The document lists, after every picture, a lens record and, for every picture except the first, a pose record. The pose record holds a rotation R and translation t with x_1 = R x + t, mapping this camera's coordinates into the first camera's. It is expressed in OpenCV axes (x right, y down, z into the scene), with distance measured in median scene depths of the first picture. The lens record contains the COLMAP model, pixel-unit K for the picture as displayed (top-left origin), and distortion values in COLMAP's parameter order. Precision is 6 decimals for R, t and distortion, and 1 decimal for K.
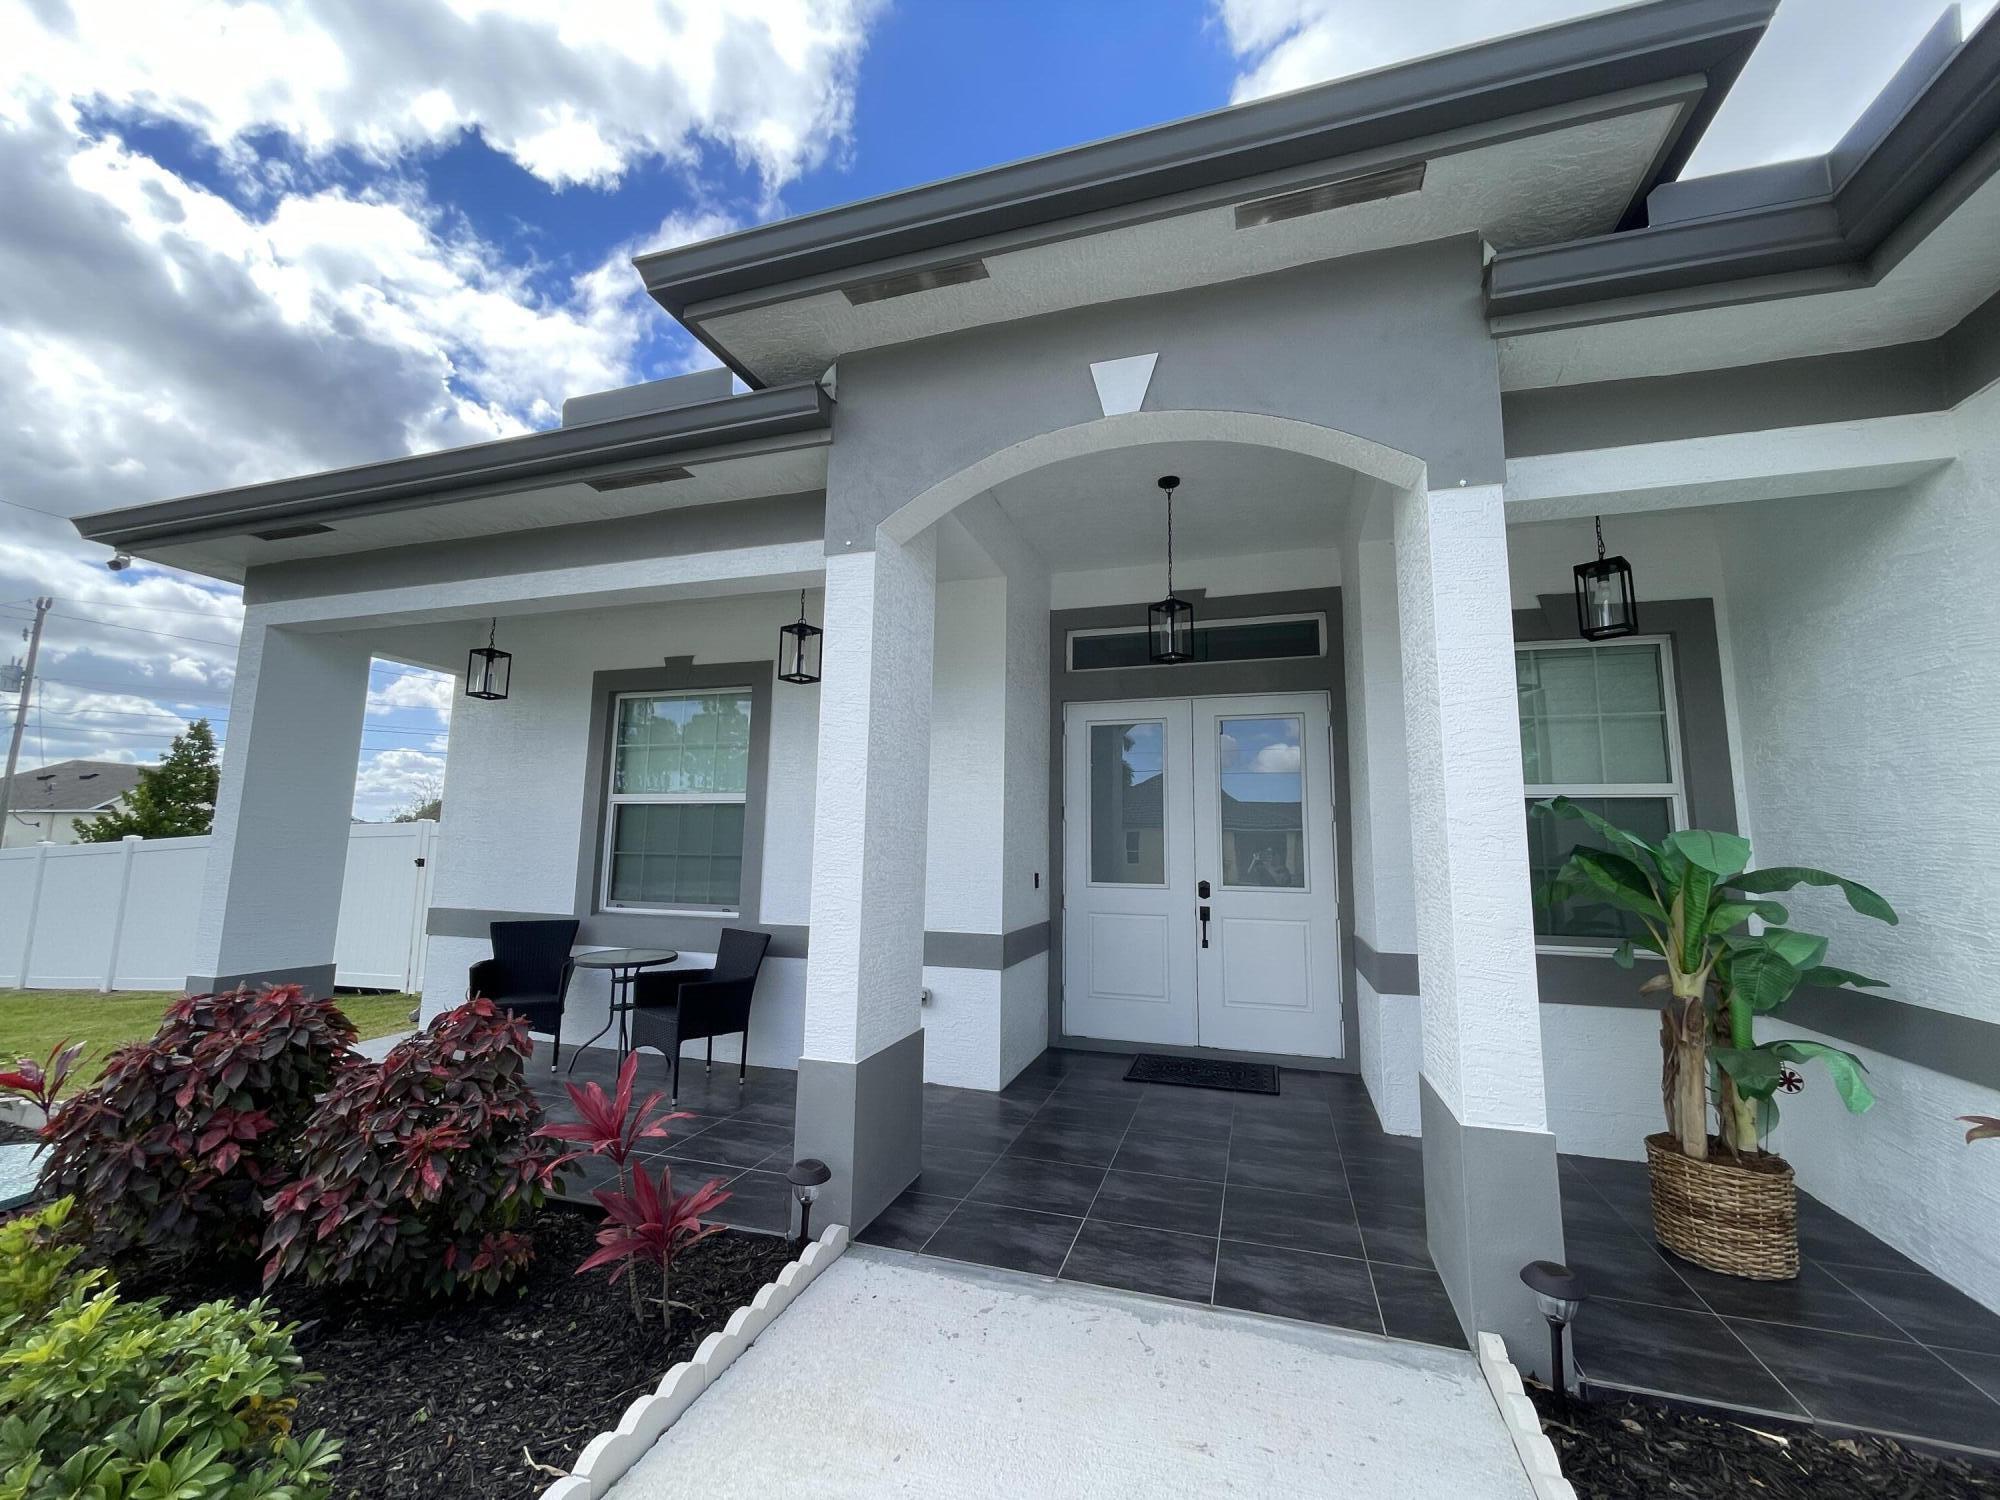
lens RADIAL K [[808.5, 0, 1007.6], [0, 808.5, 741.4], [0, 0, 1]] dist [0.002624, 0.000275]
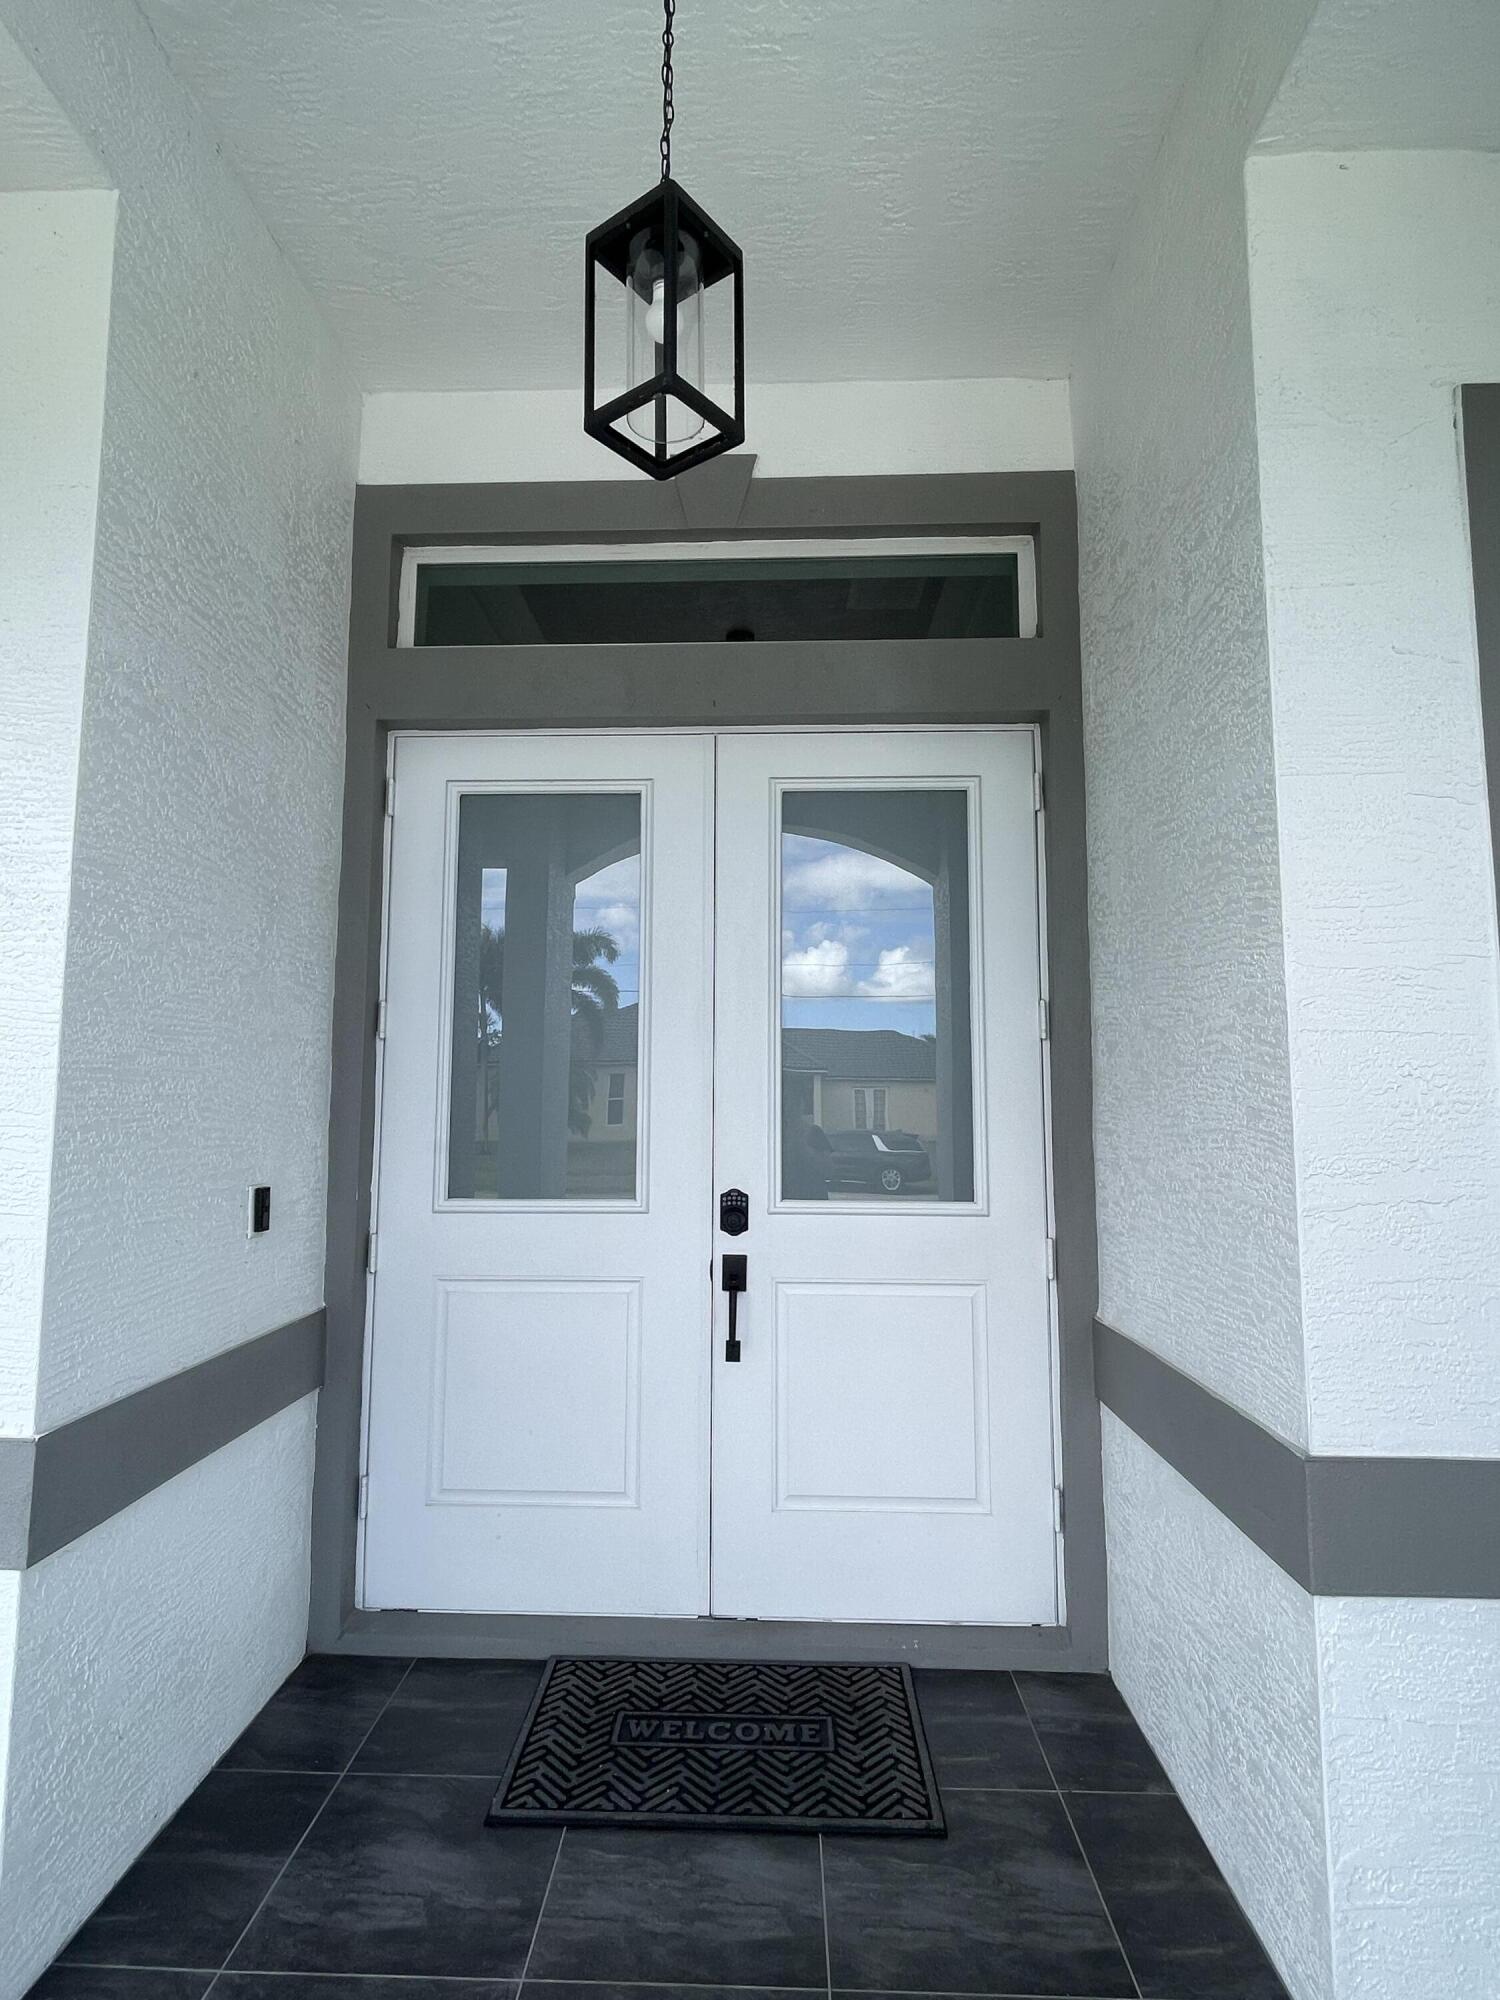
lens RADIAL K [[1026.4, 0, 750.0], [0, 1026.4, 1000.0], [0, 0, 1]] dist [-0.001410, -0.000202]
pose [[0.961744, 0.014584, 0.273561, 0.129925], [-0.025999, 0.998934, 0.038151, 0.070704], [-0.272712, -0.043804, 0.961098, 0.604298]]
